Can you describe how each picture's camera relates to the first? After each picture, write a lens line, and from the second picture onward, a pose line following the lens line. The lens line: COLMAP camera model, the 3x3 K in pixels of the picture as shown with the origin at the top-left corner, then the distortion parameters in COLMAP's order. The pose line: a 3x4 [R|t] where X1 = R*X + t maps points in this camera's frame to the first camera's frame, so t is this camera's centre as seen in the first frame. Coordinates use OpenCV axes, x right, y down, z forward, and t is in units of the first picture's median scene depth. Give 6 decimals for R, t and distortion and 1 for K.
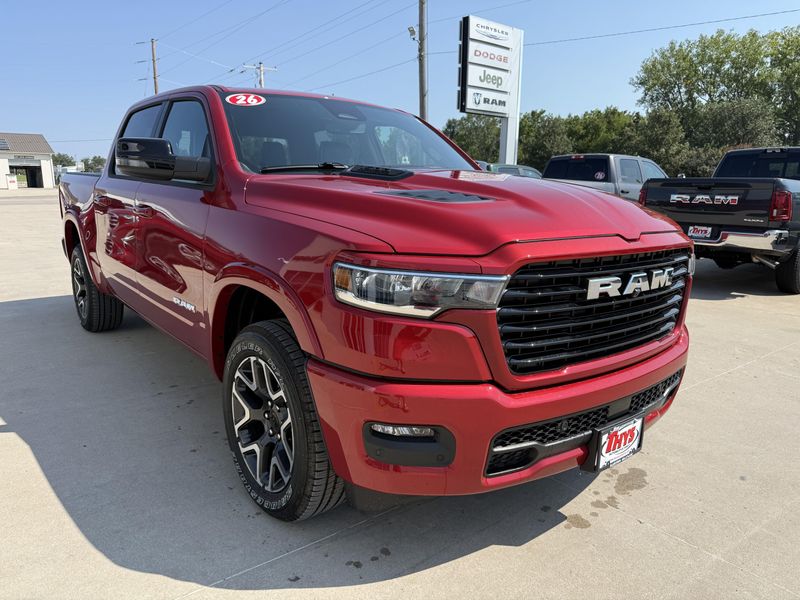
lens RADIAL K [[568.5, 0, 394.2], [0, 568.5, 284.6], [0, 0, 1]] dist [0.020047, -0.025092]
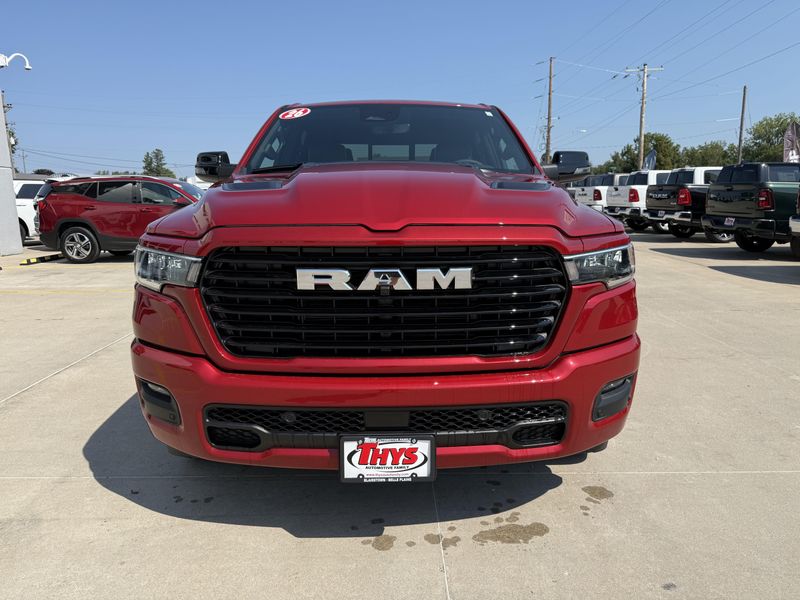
lens RADIAL K [[568.5, 0, 410.7], [0, 568.5, 286.2], [0, 0, 1]] dist [0.020047, -0.025092]
pose [[0.793794, 0.074309, -0.603631, 0.959150], [-0.082594, 0.996484, 0.014058, -0.007938], [0.602553, 0.038697, 0.797140, 0.315345]]
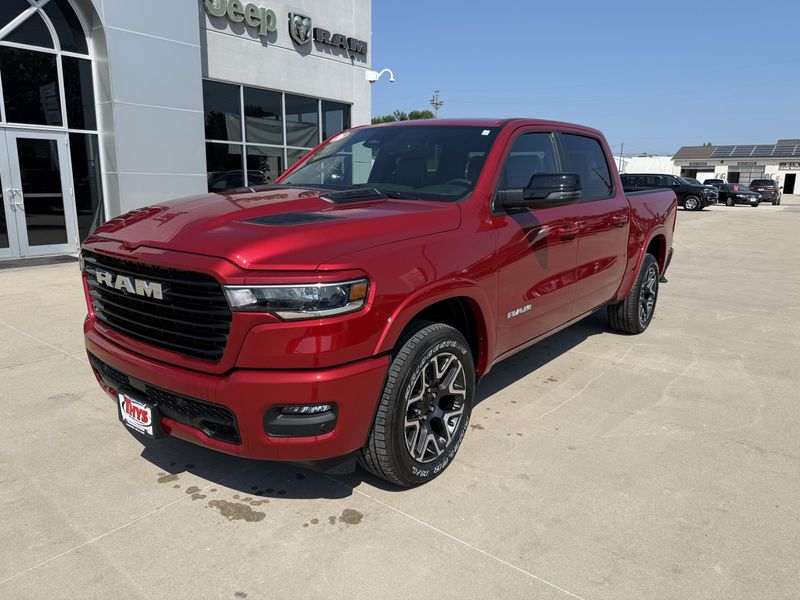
lens RADIAL K [[568.5, 0, 407.7], [0, 568.5, 298.8], [0, 0, 1]] dist [0.020047, -0.025092]
pose [[0.238839, 0.188851, -0.952518, 1.676155], [-0.180440, 0.972454, 0.147559, -0.250488], [0.954147, 0.136630, 0.266336, 1.219104]]
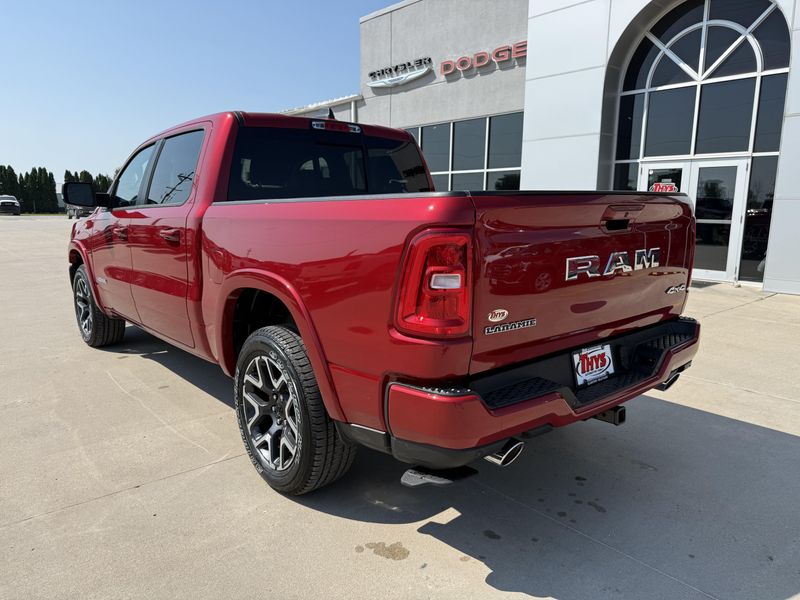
lens RADIAL K [[568.5, 0, 392.6], [0, 568.5, 306.0], [0, 0, 1]] dist [0.020047, -0.025092]
pose [[-0.999556, -0.014724, -0.025892, -0.869329], [-0.022715, 0.939102, 0.342886, -0.759055], [0.019266, 0.343322, -0.939020, 4.158258]]
